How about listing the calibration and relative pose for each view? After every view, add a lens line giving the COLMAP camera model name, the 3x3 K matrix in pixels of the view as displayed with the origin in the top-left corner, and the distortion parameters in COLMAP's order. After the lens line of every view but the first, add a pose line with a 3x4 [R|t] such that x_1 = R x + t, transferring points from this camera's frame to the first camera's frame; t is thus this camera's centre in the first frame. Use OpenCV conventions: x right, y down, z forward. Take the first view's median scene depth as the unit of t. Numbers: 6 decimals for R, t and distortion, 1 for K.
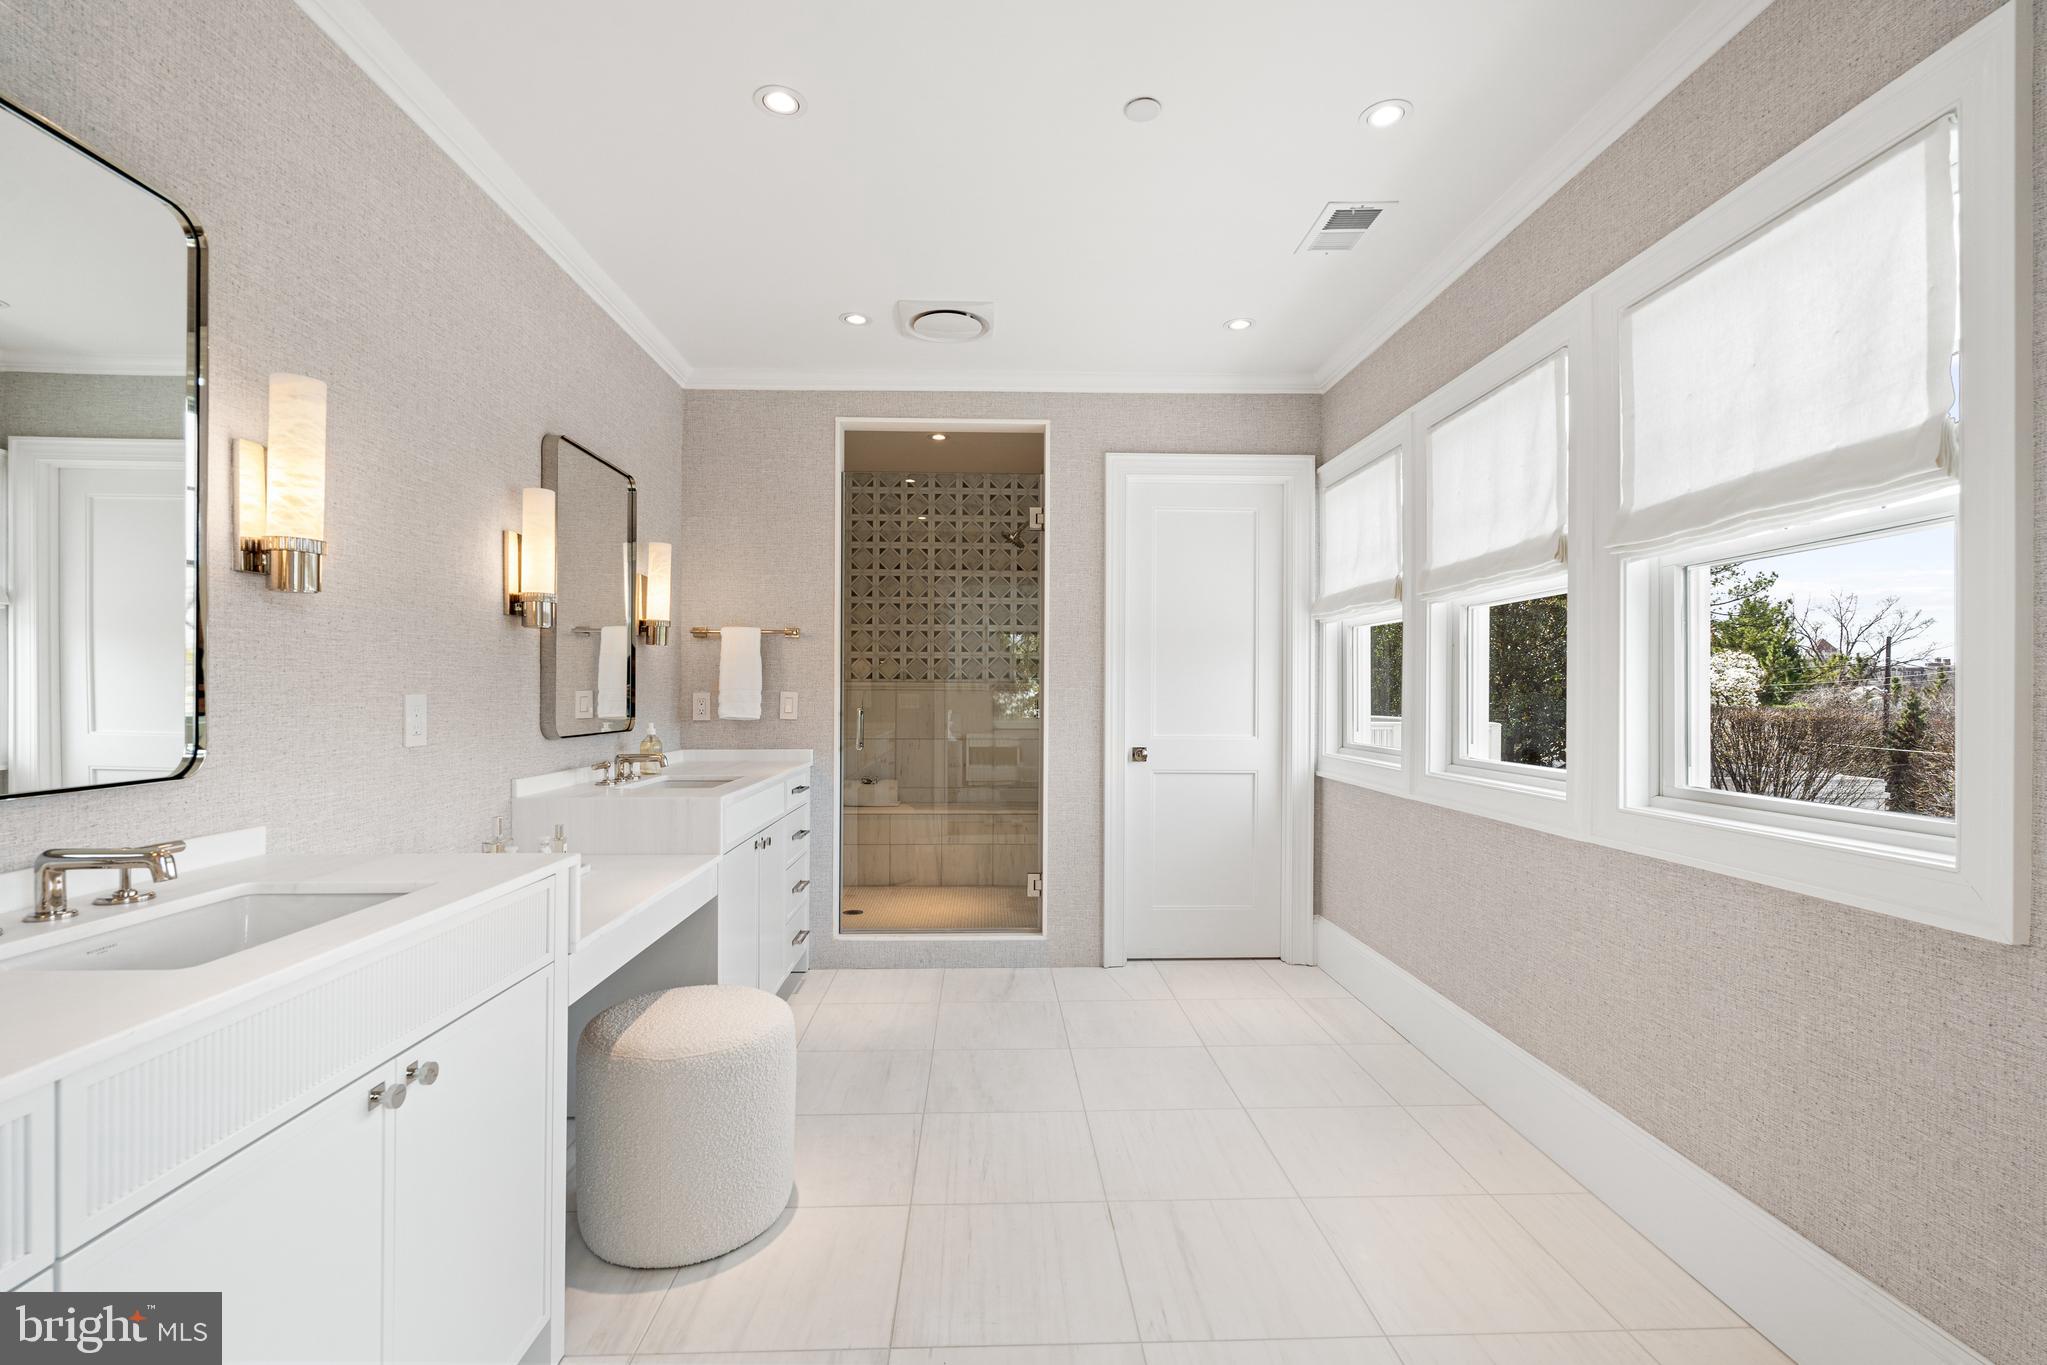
lens RADIAL K [[942.5, 0, 1023.5], [0, 942.5, 682.5], [0, 0, 1]] dist [0.001533, 0.000211]
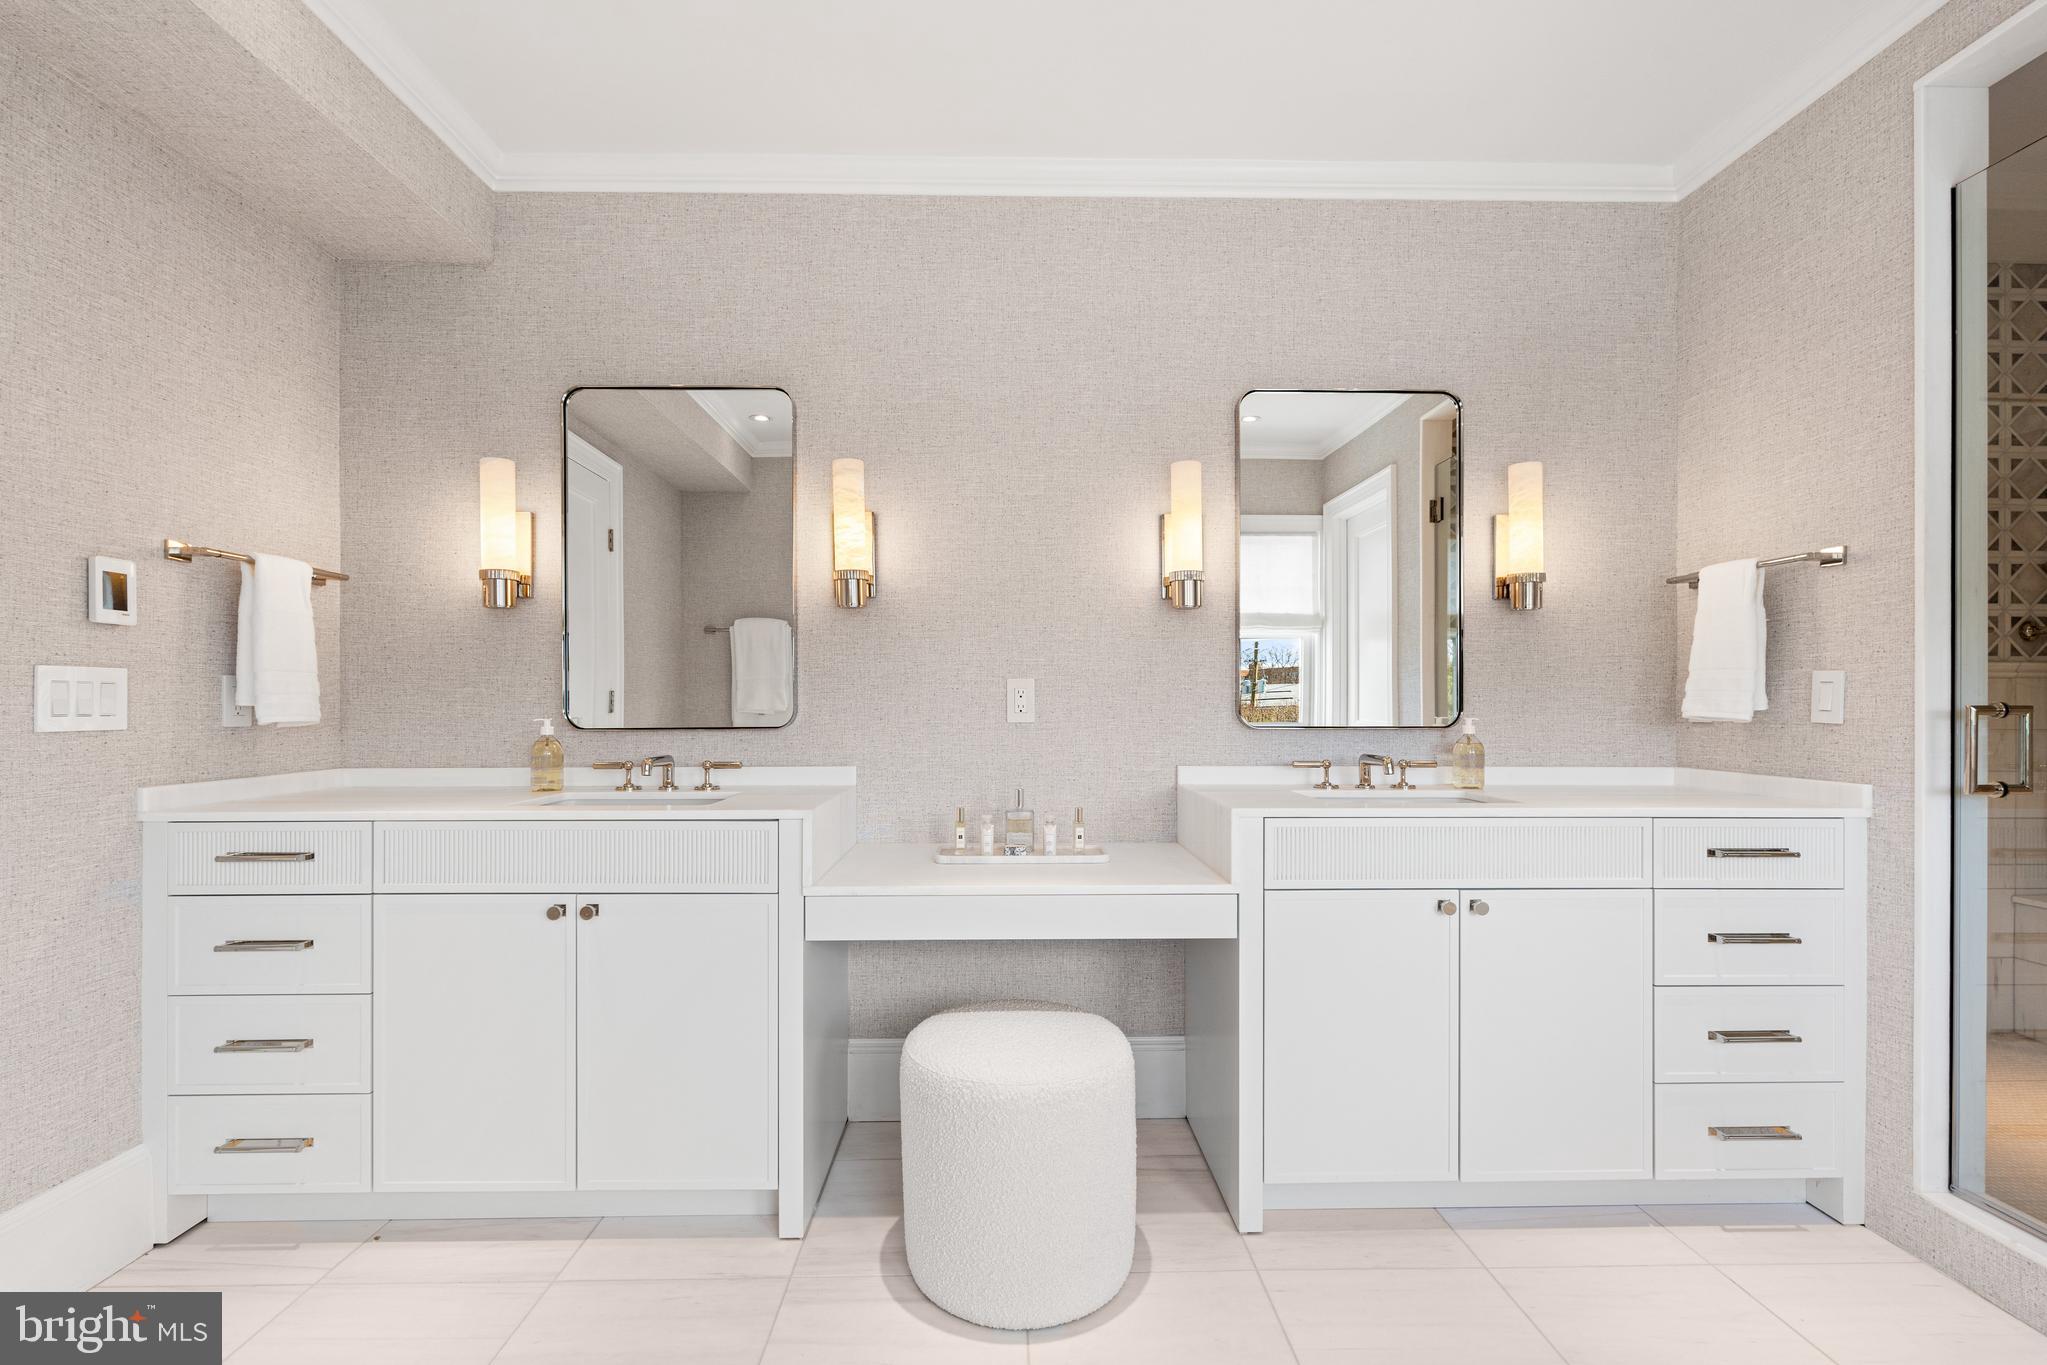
lens RADIAL K [[921.8, 0, 1018.2], [0, 921.8, 701.6], [0, 0, 1]] dist [0.001027, 0.000142]
pose [[-0.042300, -0.006137, -0.999086, 0.399947], [0.007830, 0.999948, -0.006474, 0.038230], [0.999074, -0.008097, -0.042249, 0.823089]]
